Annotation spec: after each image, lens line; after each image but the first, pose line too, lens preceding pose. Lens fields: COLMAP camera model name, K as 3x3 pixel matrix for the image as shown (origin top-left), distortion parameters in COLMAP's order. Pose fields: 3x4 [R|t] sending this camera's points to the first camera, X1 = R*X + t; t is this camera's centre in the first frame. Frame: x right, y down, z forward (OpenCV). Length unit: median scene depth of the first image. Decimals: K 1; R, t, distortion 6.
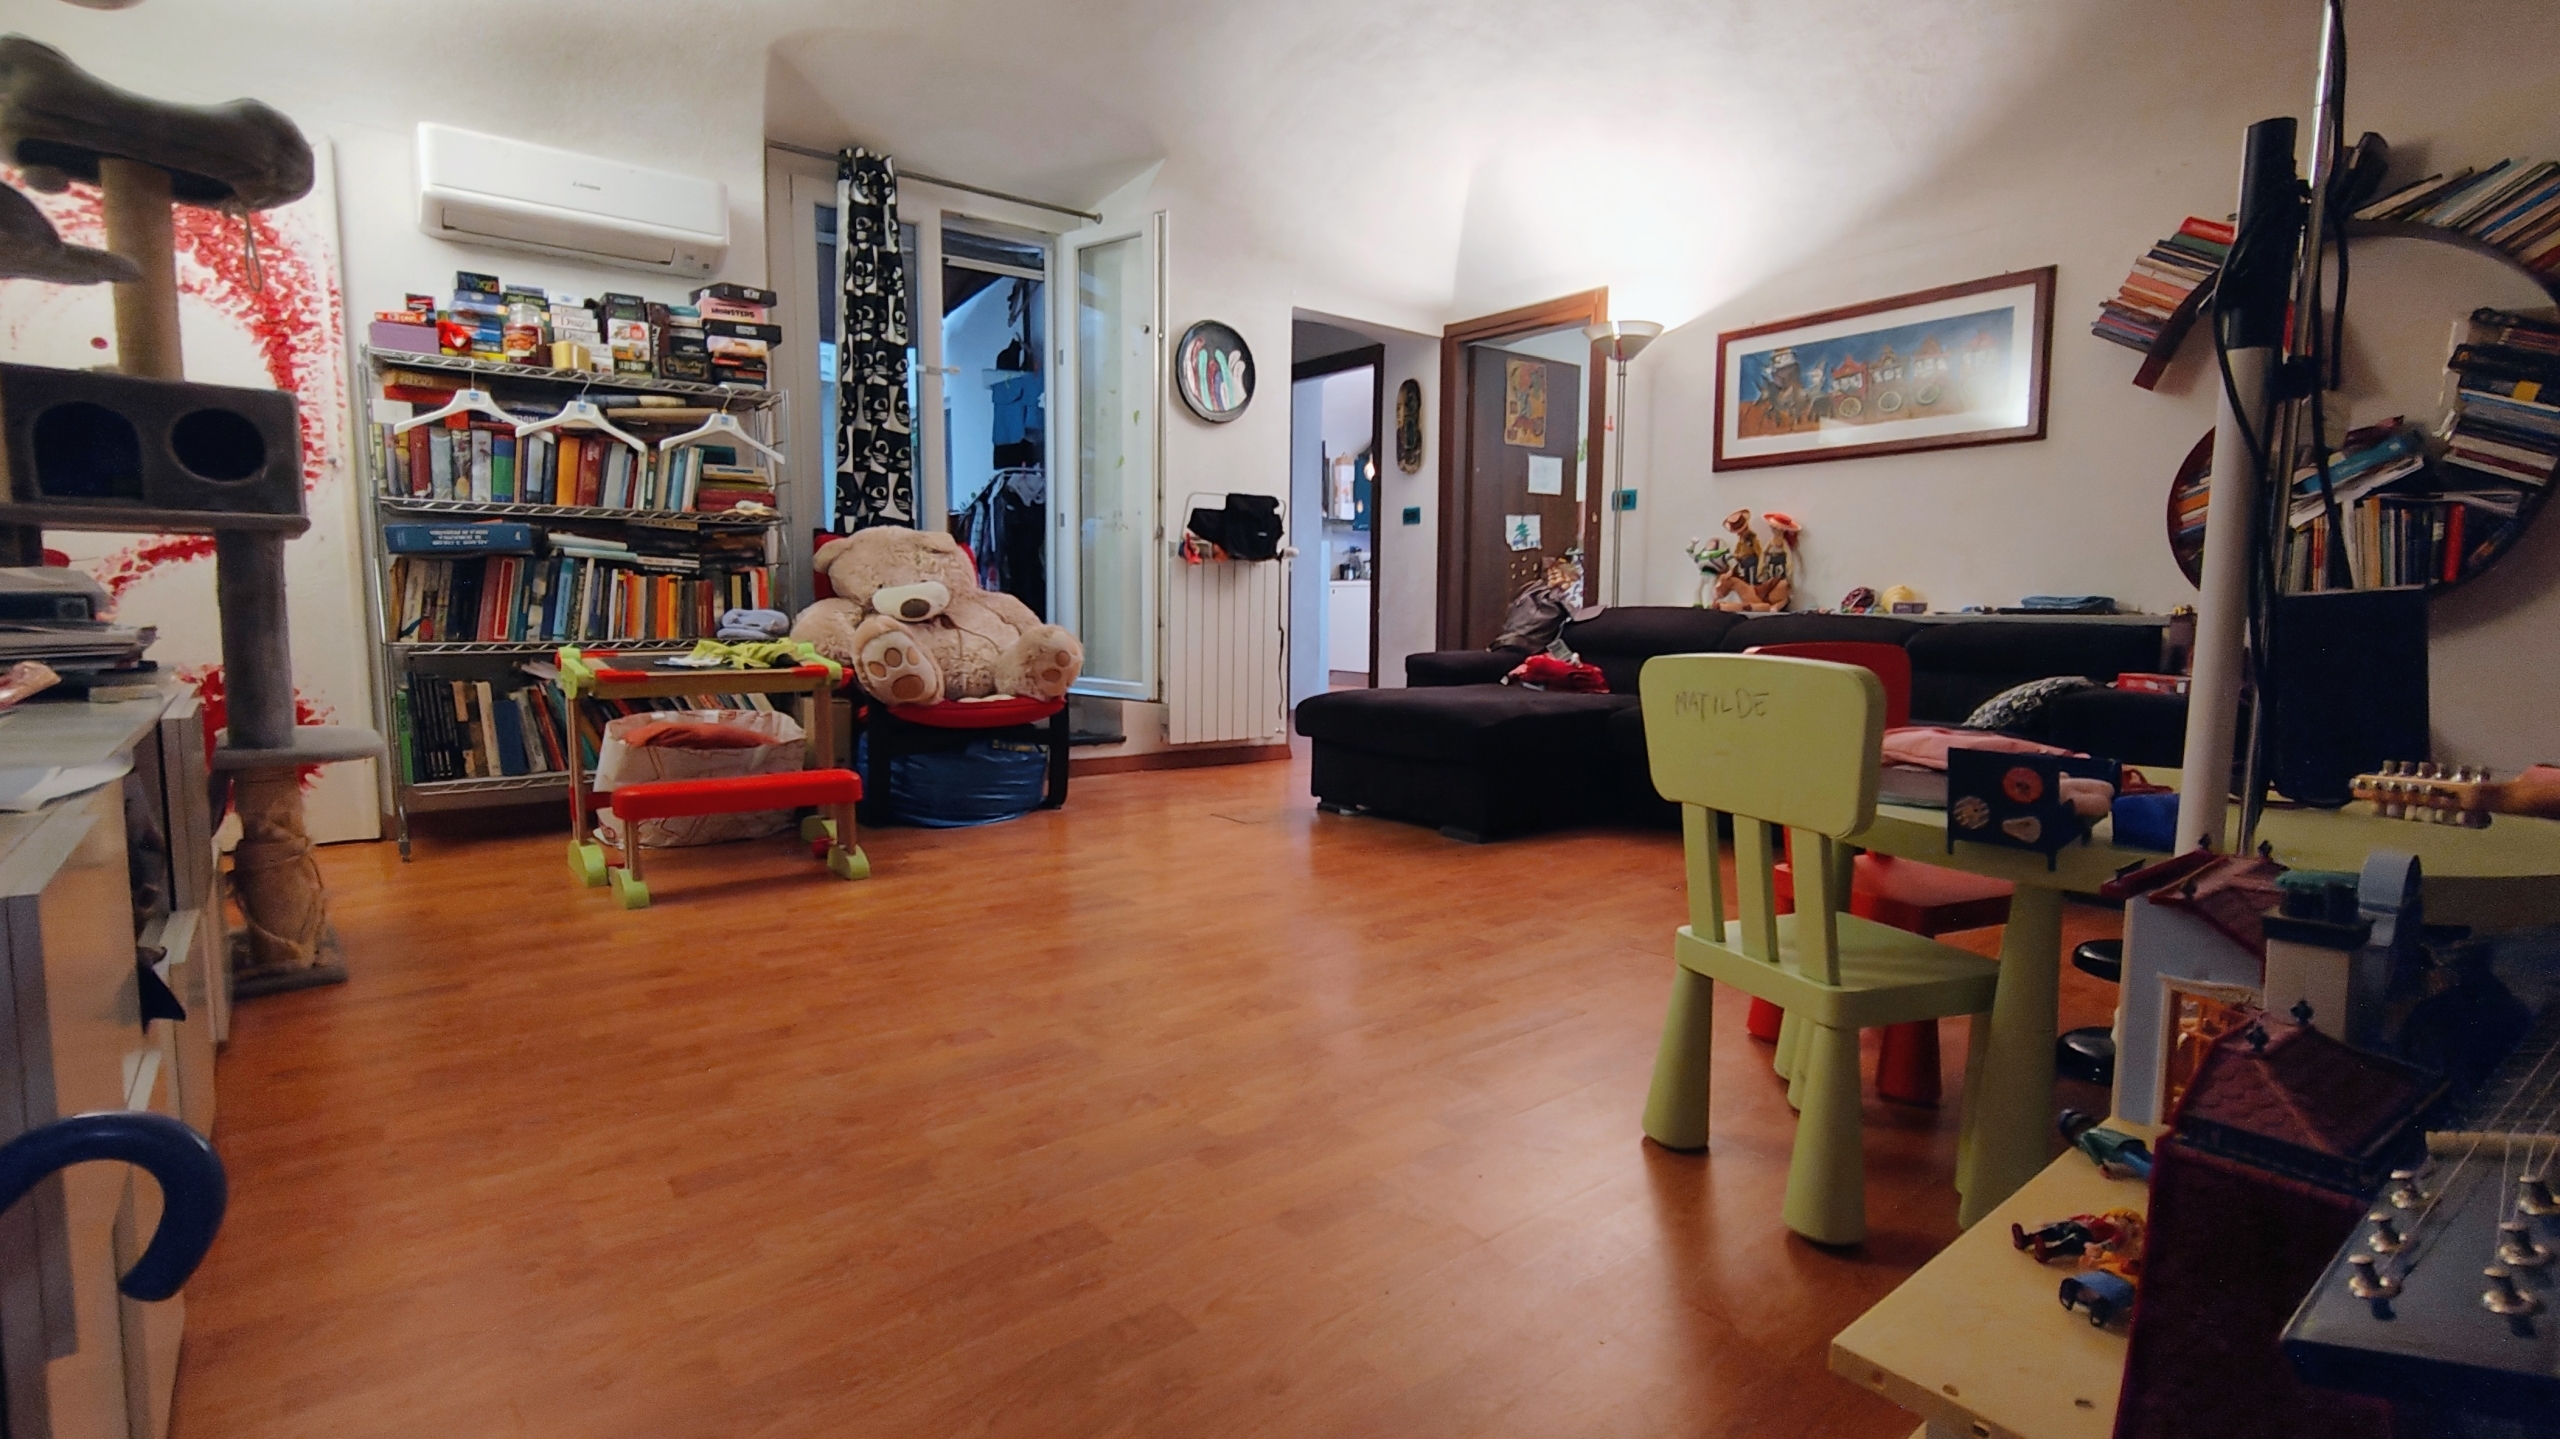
lens RADIAL K [[1188.7, 0, 1280.5], [0, 1188.7, 730.1], [0, 0, 1]] dist [0.000479, 0.000674]
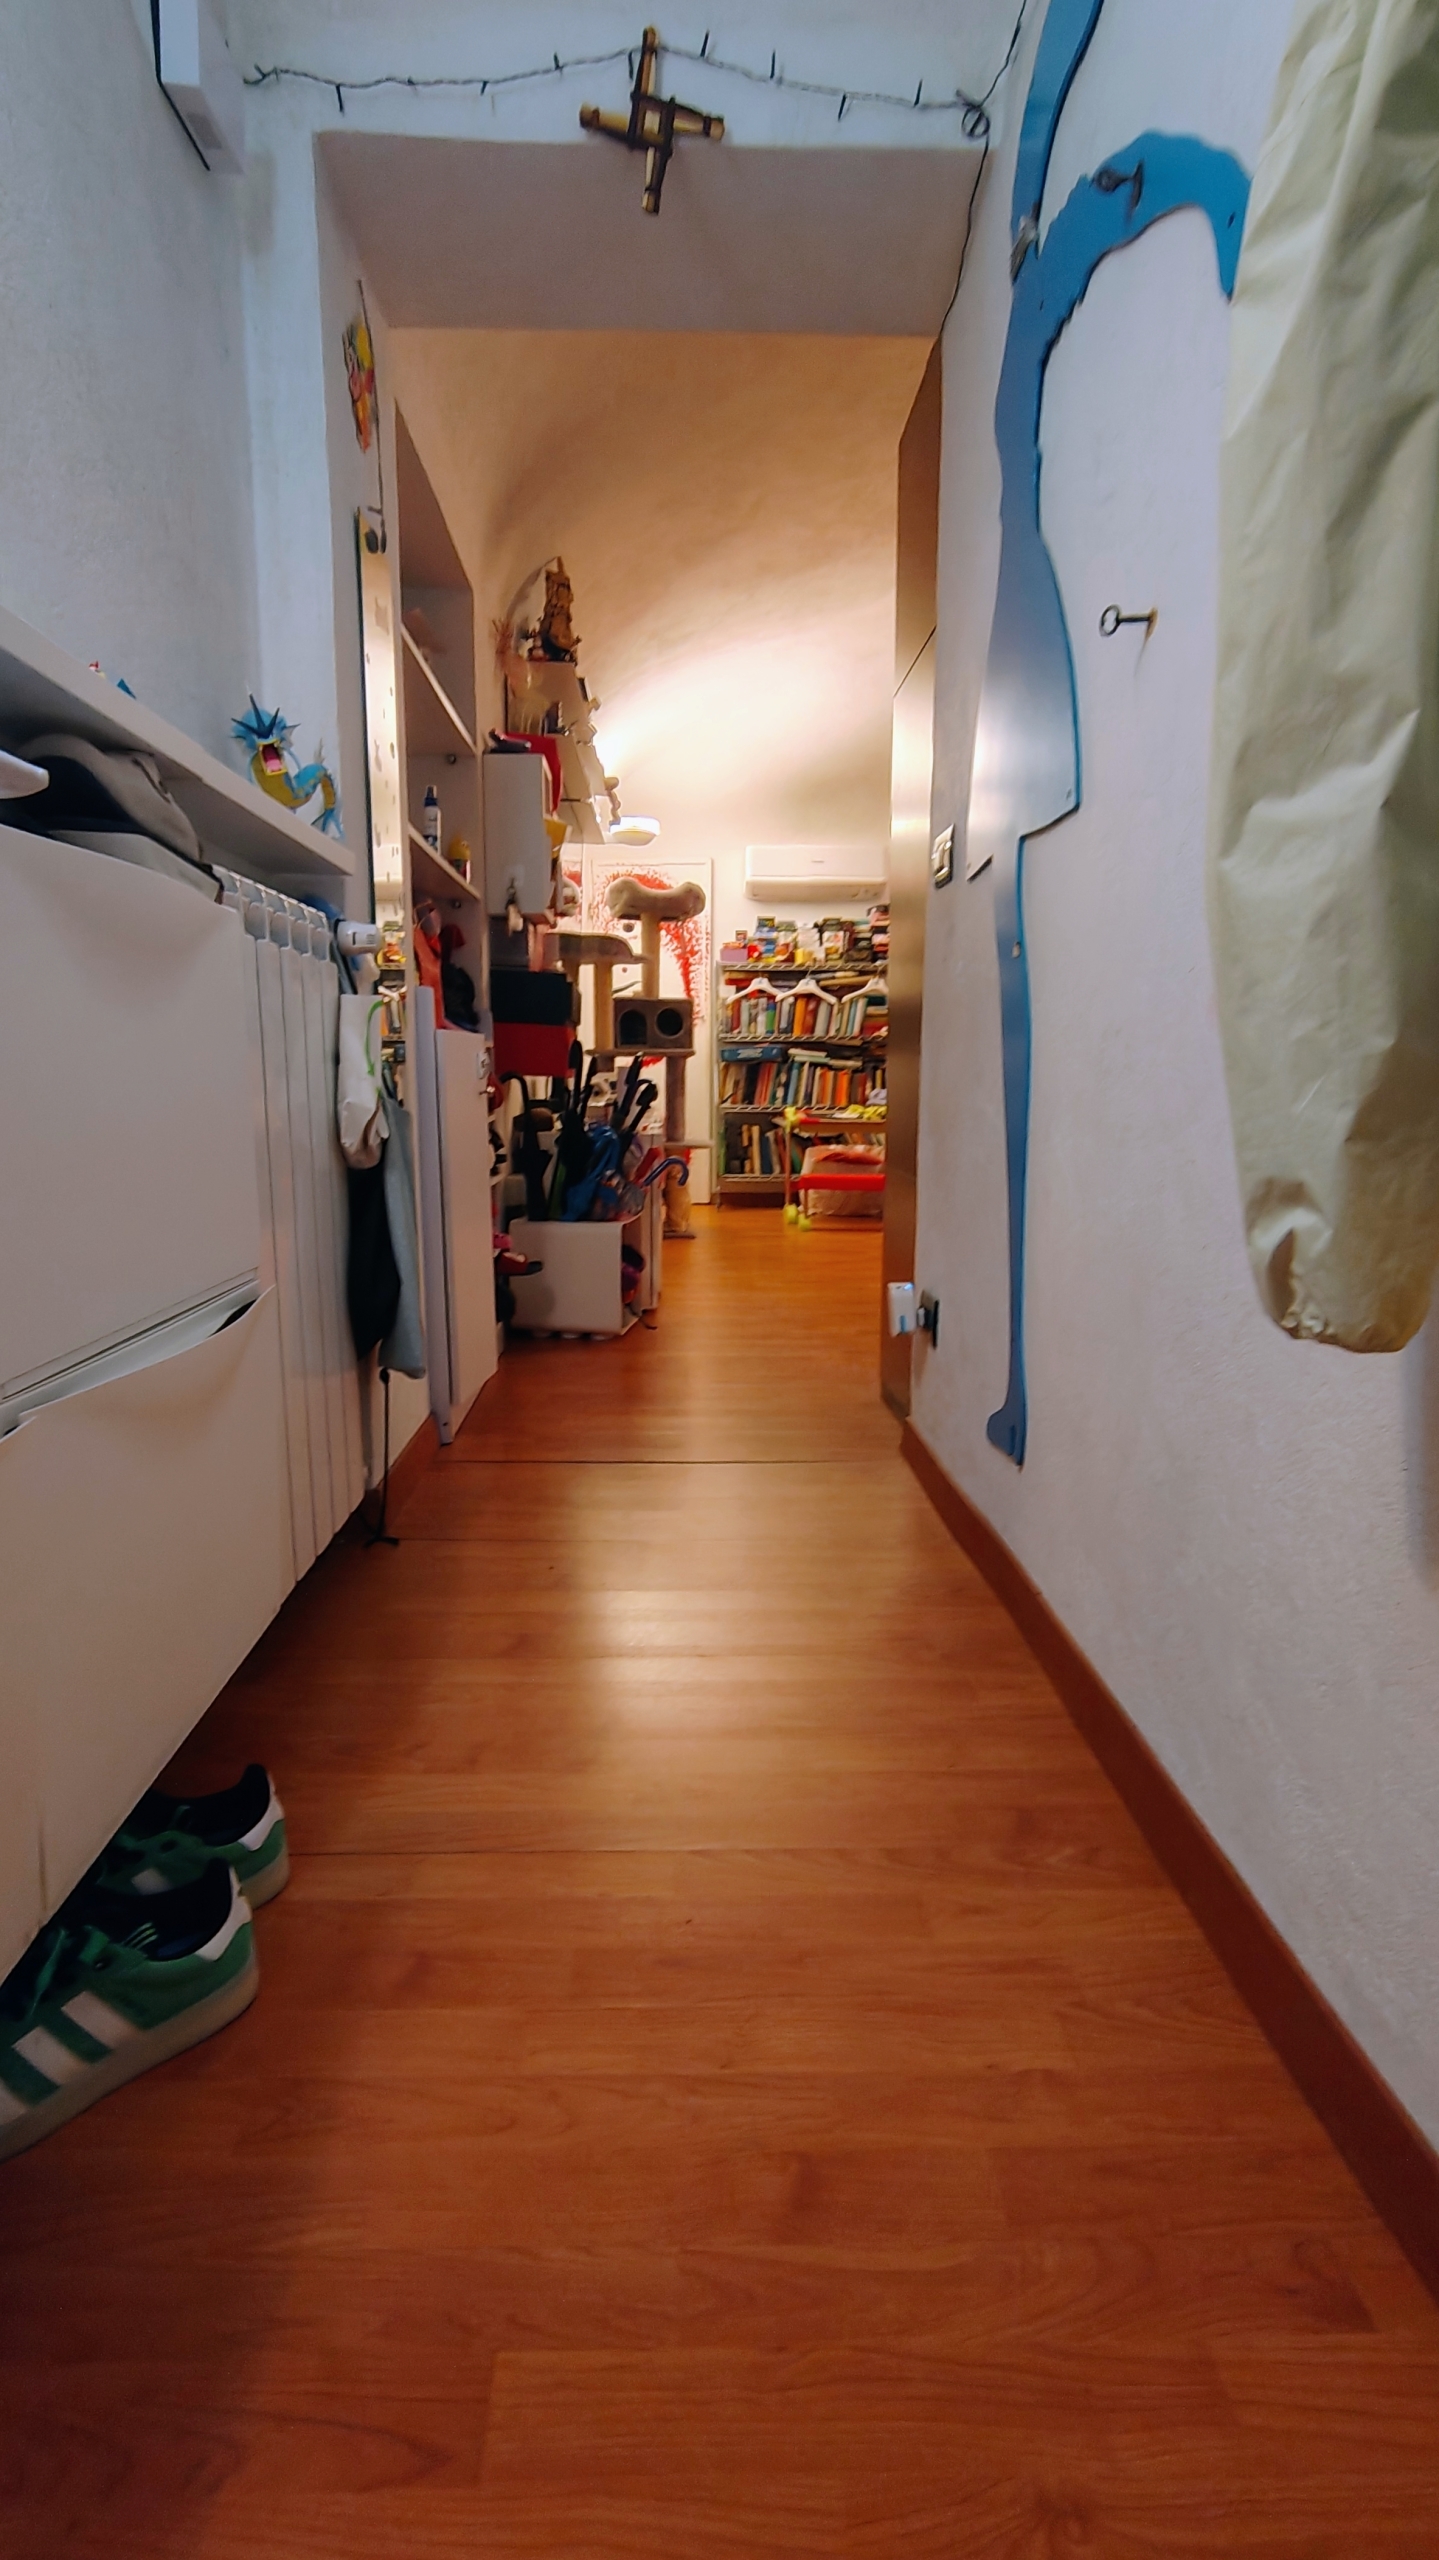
lens RADIAL K [[1188.7, 0, 708.1], [0, 1188.7, 1274.7], [0, 0, 1]] dist [0.000479, 0.000674]
pose [[0.795327, 0.089549, -0.599530, 0.473743], [-0.061904, 0.995856, 0.066625, 0.078468], [0.603012, -0.015875, 0.797574, -0.627805]]
